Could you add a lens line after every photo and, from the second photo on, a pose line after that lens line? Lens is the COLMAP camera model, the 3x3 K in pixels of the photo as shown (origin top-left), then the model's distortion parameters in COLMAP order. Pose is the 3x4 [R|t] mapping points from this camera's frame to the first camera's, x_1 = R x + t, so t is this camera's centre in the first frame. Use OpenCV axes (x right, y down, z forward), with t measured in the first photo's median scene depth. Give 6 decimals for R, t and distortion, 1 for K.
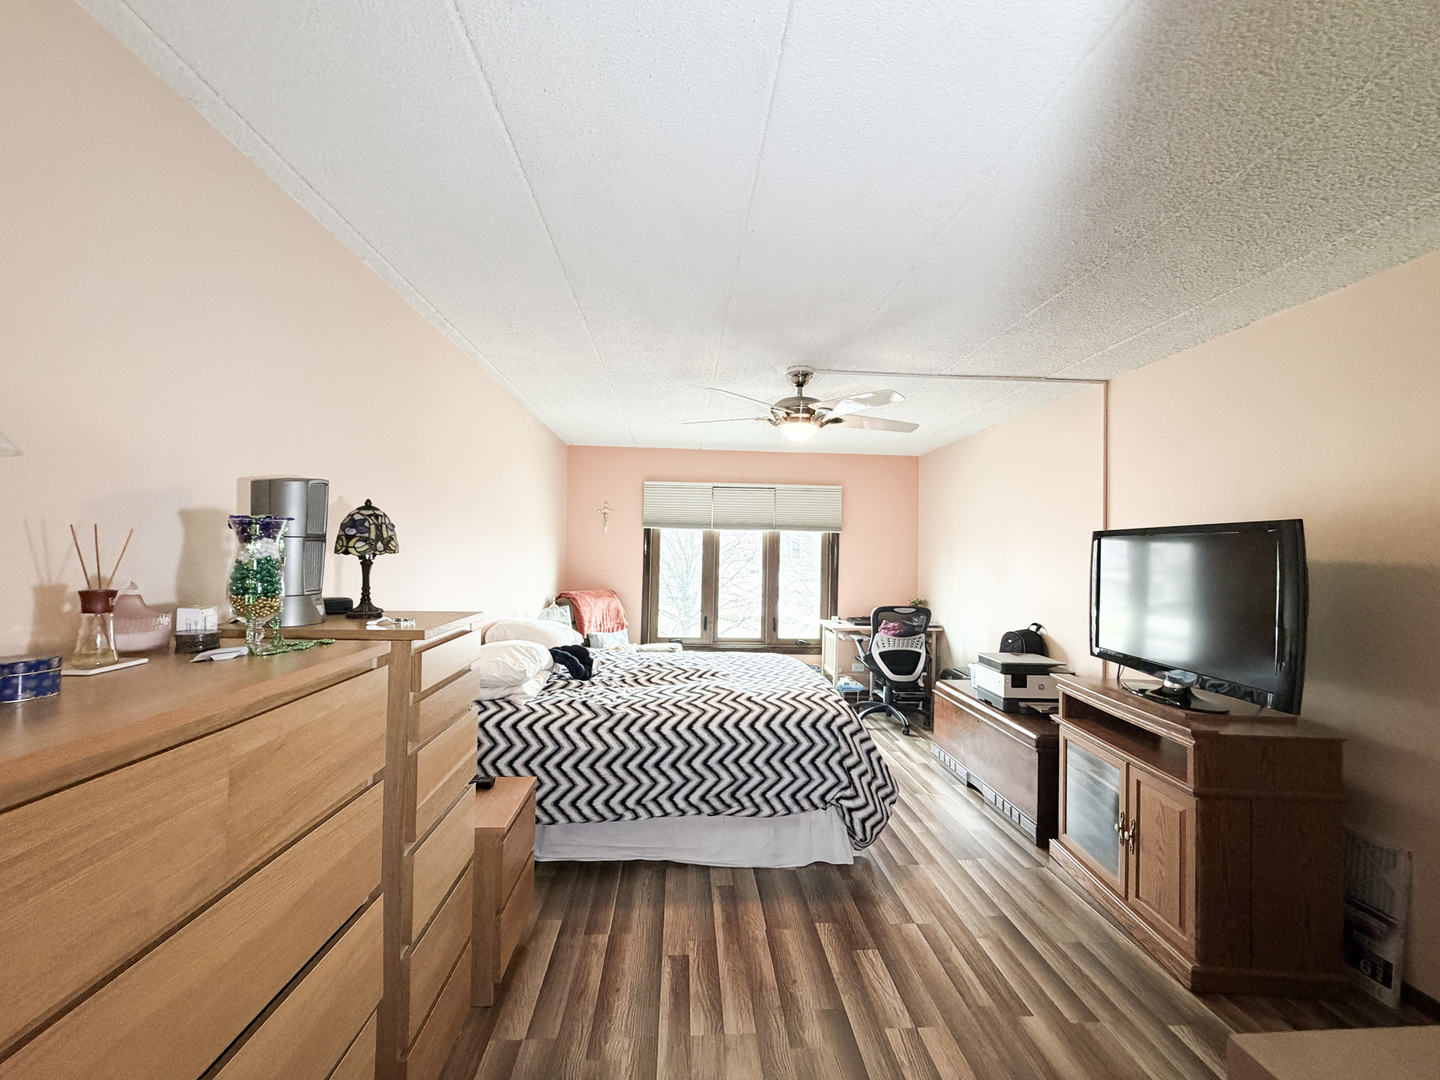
lens RADIAL K [[575.2, 0, 714.9], [0, 575.2, 541.2], [0, 0, 1]] dist [0.001358, 0.000206]
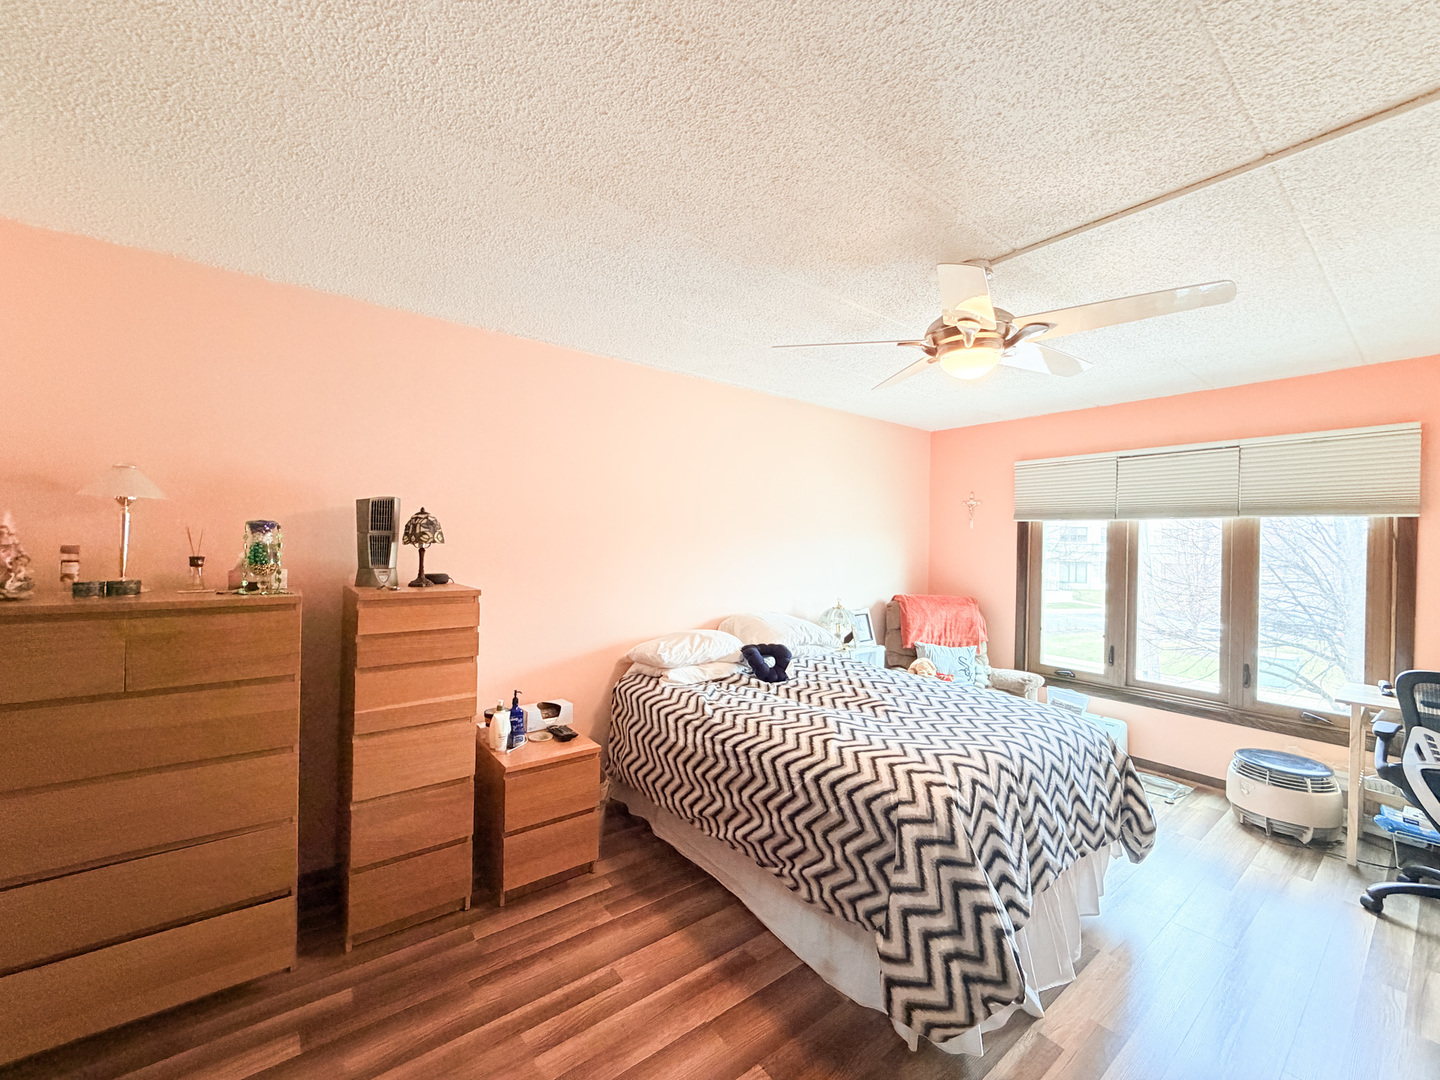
lens RADIAL K [[575.2, 0, 721.1], [0, 575.2, 541.1], [0, 0, 1]] dist [0.001358, 0.000206]
pose [[0.559112, -0.010821, -0.829021, 0.636437], [0.006046, 0.999941, -0.008975, 0.018245], [0.829070, 0.000006, 0.559145, 0.480045]]
